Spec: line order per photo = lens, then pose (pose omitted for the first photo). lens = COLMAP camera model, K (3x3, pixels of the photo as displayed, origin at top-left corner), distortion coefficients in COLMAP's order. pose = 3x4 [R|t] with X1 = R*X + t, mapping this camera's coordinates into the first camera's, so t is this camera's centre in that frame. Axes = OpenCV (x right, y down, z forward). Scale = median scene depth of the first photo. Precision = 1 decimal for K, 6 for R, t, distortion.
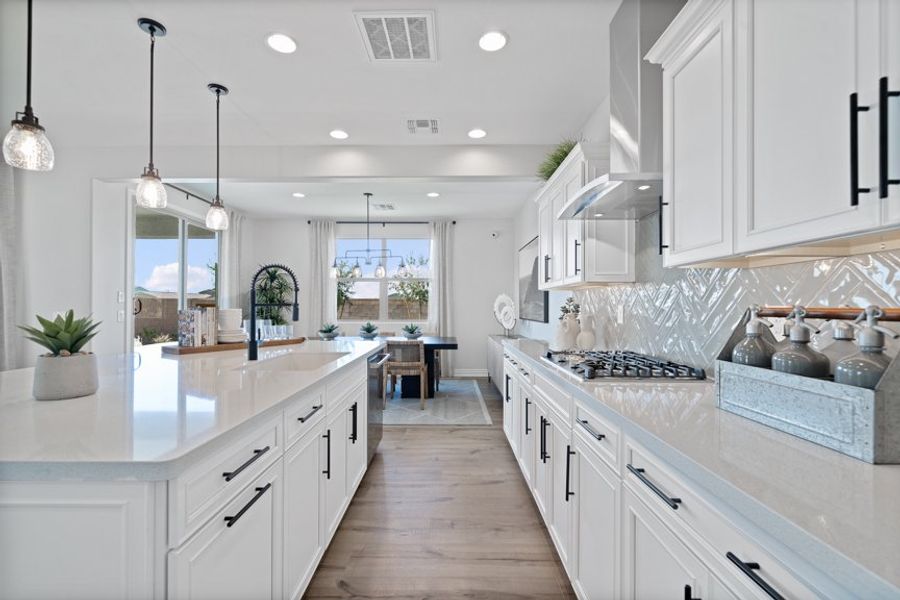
lens RADIAL K [[394.3, 0, 450.0], [0, 394.3, 300.0], [0, 0, 1]] dist [-0.000577, -0.000031]
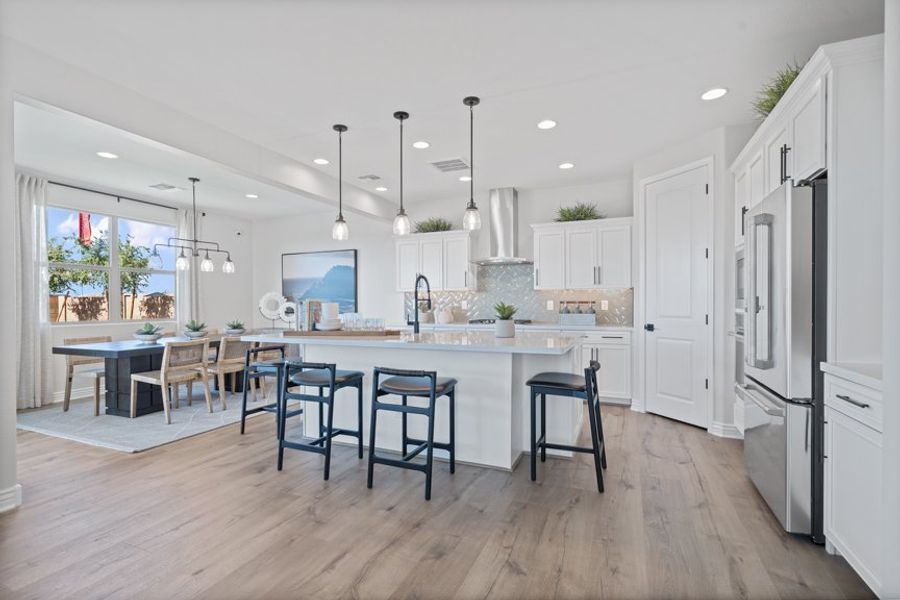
lens RADIAL K [[428.9, 0, 444.7], [0, 428.9, 305.3], [0, 0, 1]] dist [-0.000428, 0.000126]
pose [[0.404353, -0.003566, 0.914596, -0.883305], [-0.012216, 0.999882, 0.009299, 0.007378], [-0.914521, -0.014933, 0.404262, 0.062805]]
